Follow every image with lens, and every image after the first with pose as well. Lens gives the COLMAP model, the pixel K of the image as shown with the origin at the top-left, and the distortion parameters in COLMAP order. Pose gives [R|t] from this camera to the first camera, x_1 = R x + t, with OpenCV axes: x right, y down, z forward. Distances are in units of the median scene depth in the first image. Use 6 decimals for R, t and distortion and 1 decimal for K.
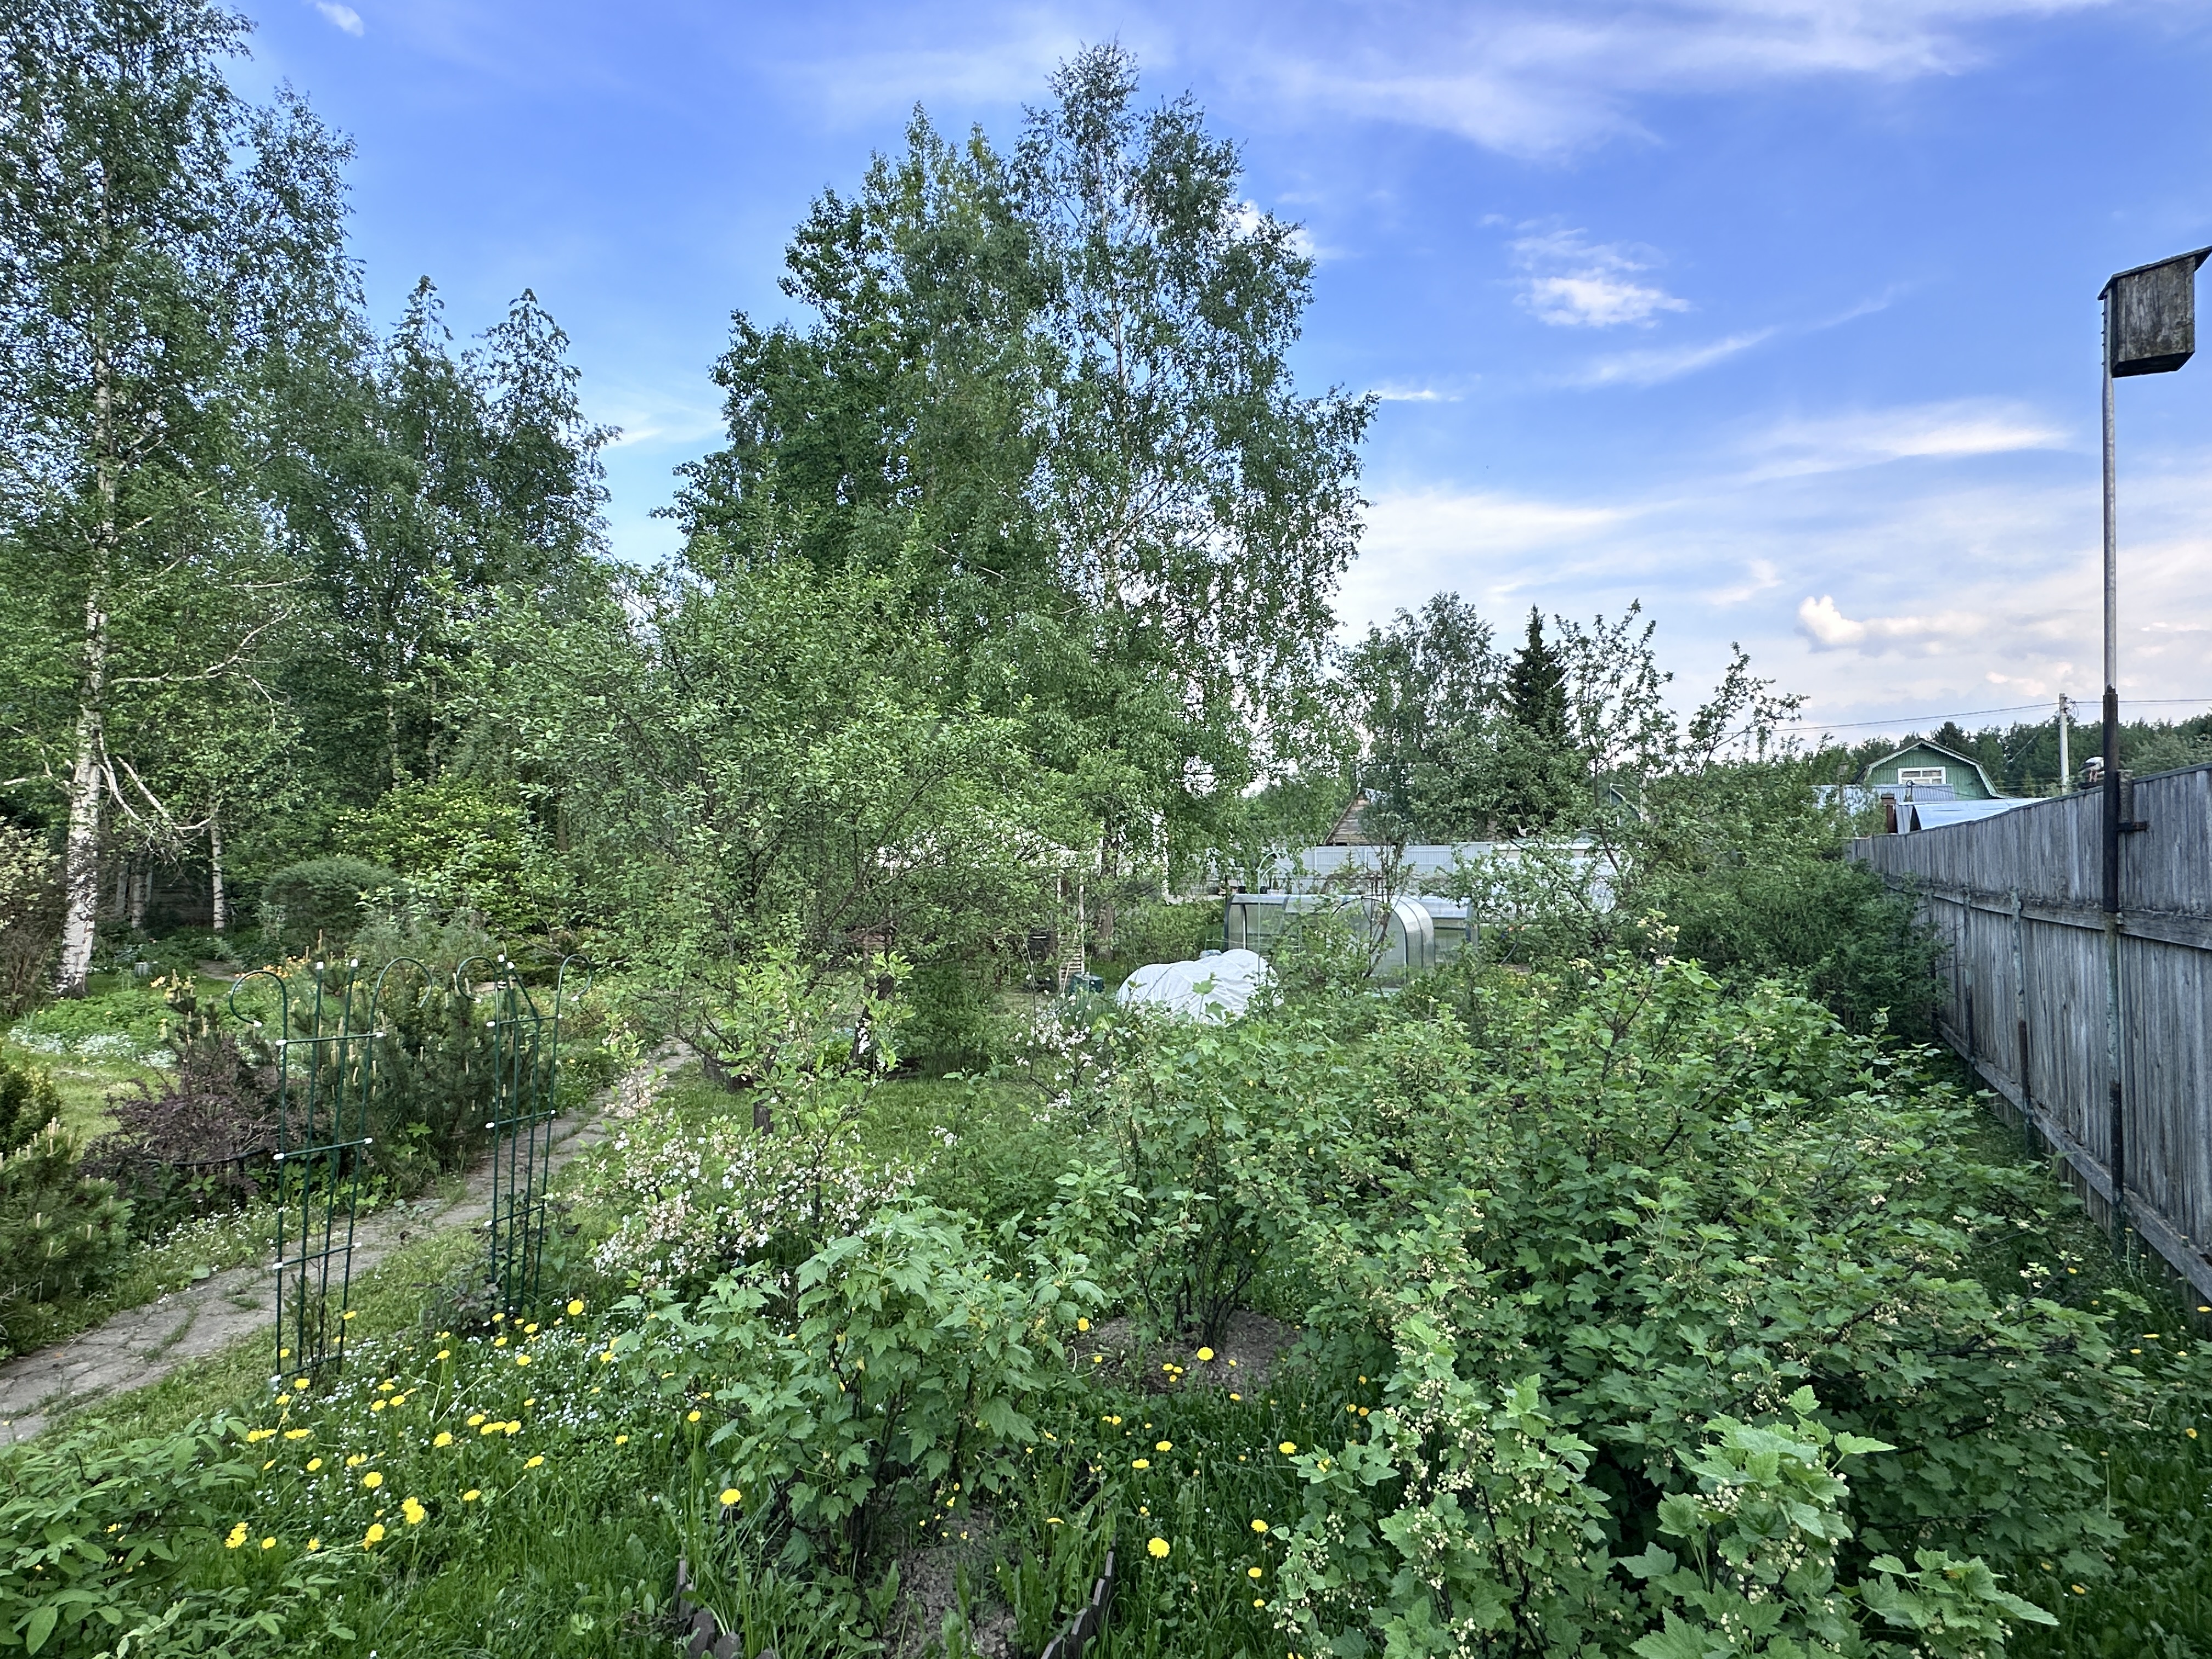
lens RADIAL K [[1152.8, 0, 1101.8], [0, 1152.8, 826.8], [0, 0, 1]] dist [-0.004343, 0.001013]
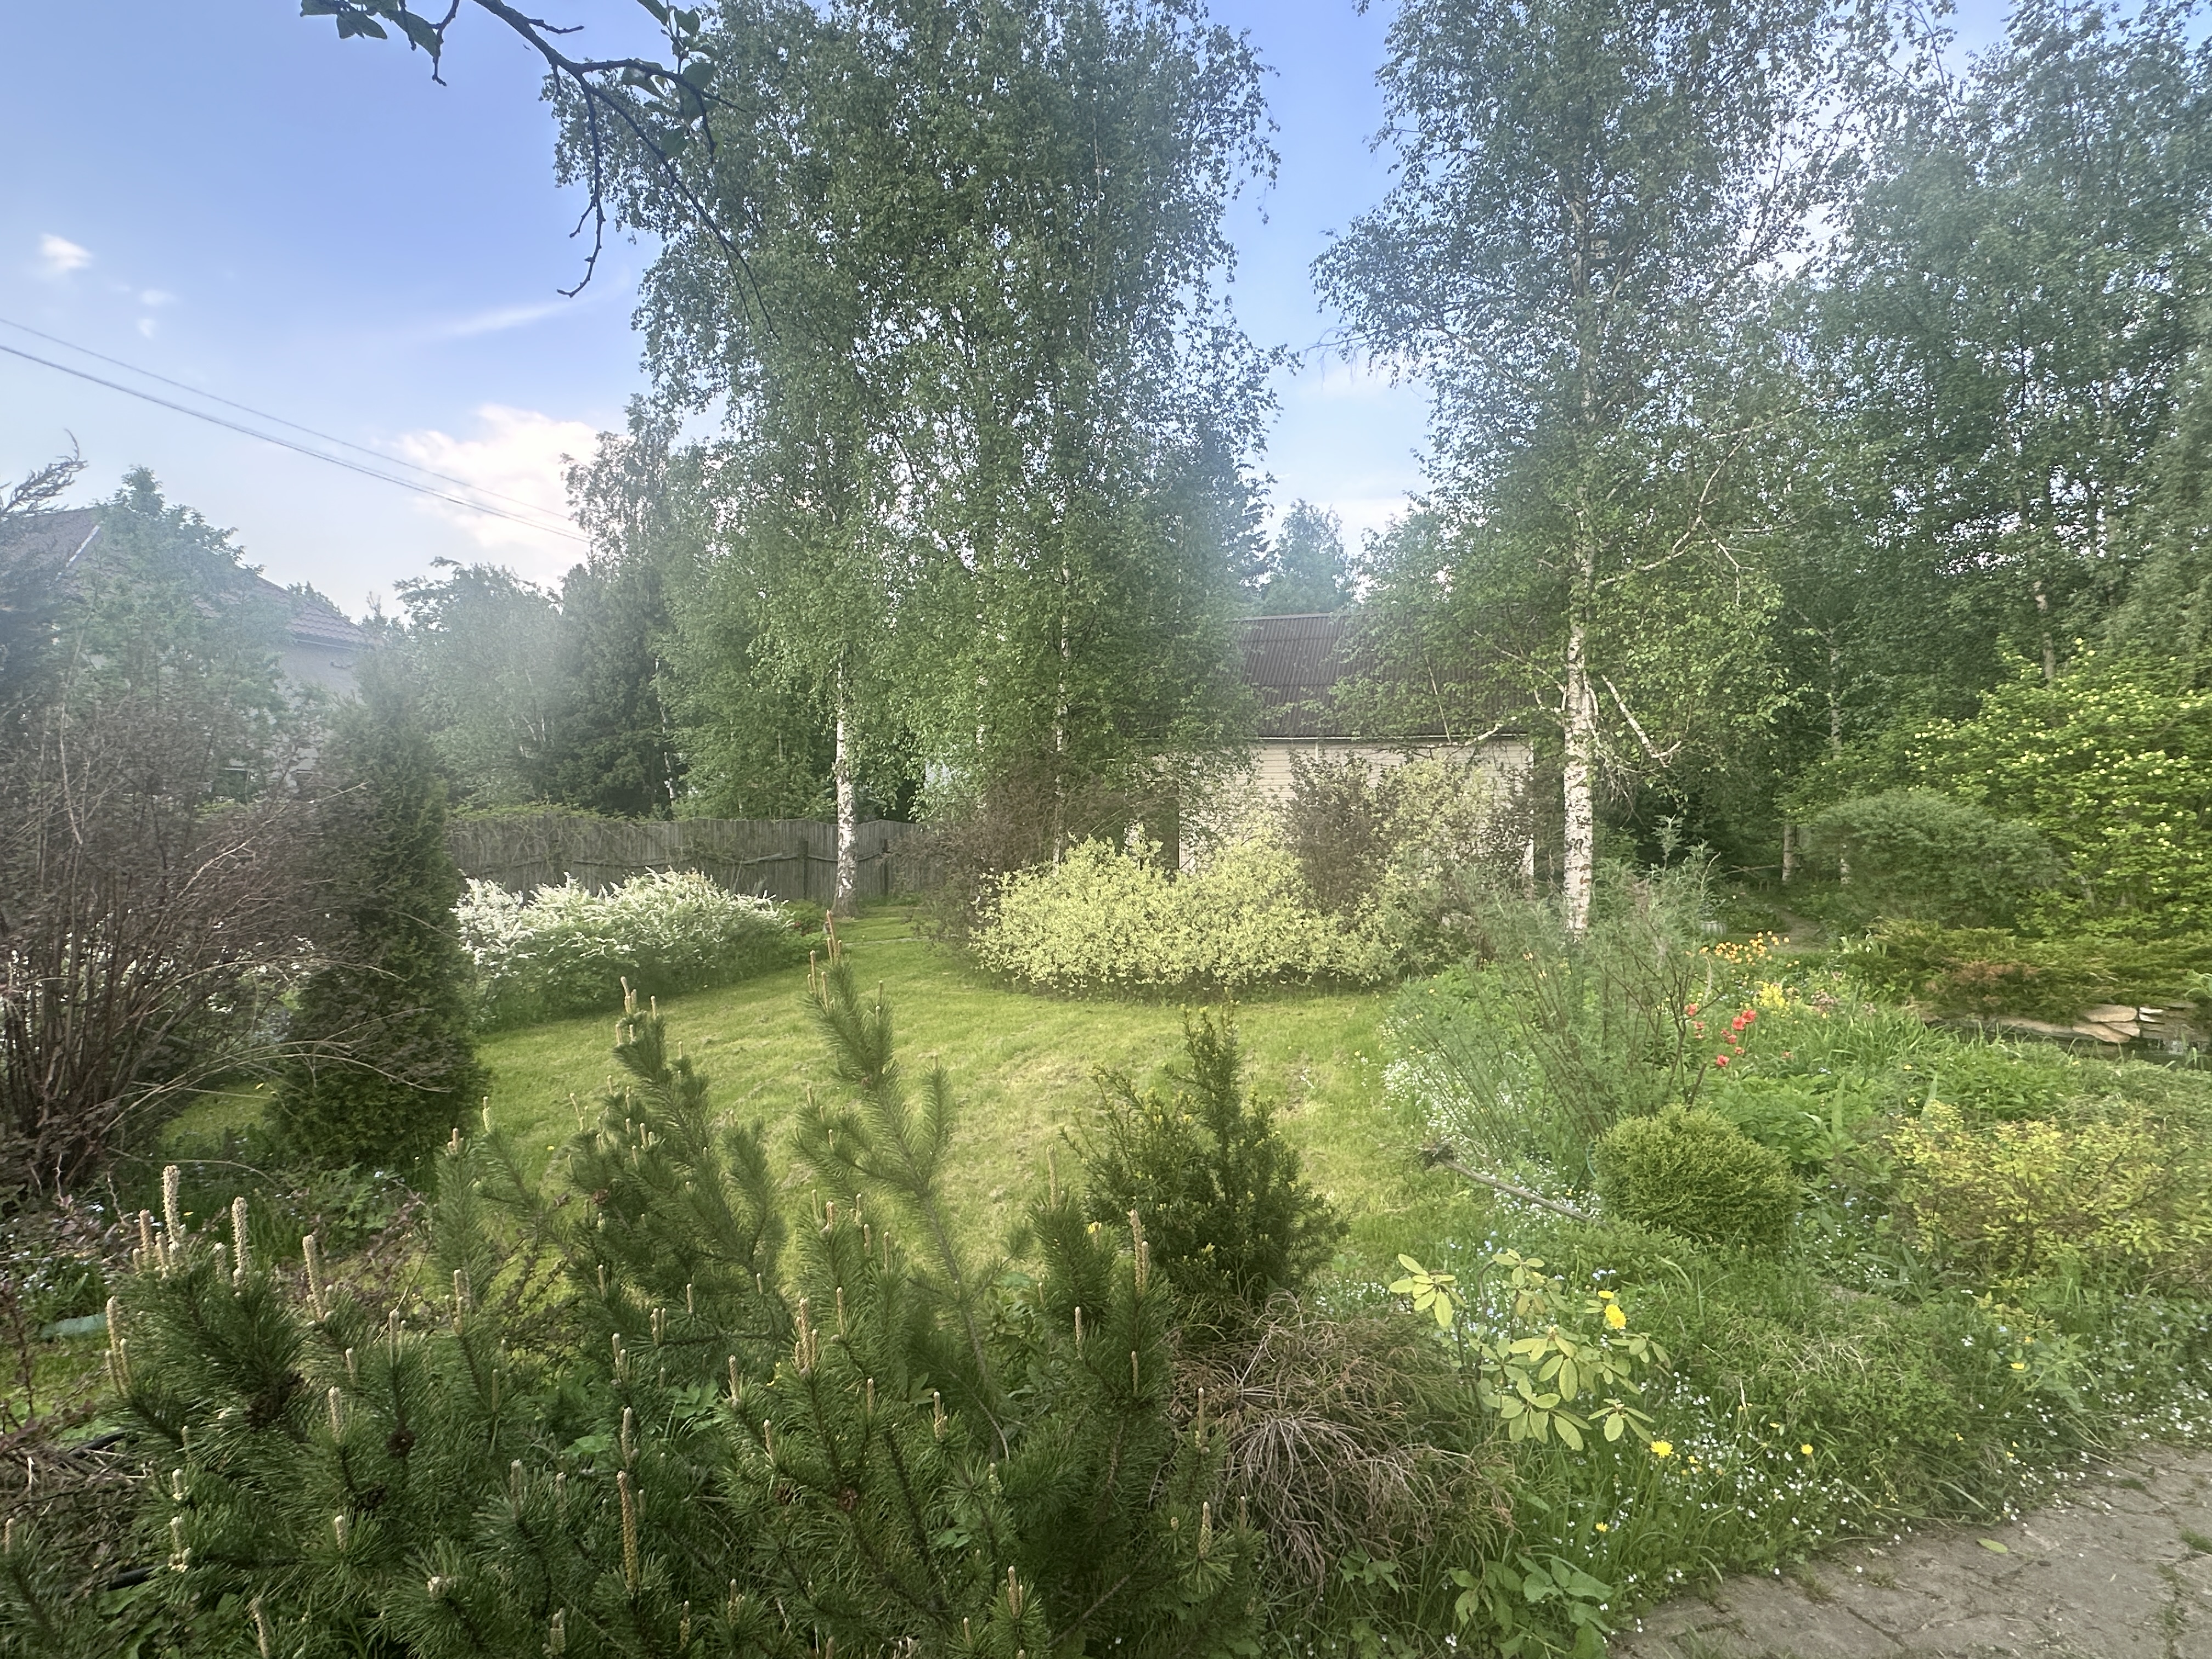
lens RADIAL K [[1152.8, 0, 1115.4], [0, 1152.8, 835.6], [0, 0, 1]] dist [-0.004343, 0.001013]
pose [[0.244971, 0.002856, -0.969526, -0.159805], [0.039681, 0.999128, 0.012969, 0.037734], [0.968718, -0.041648, 0.244644, 0.548633]]
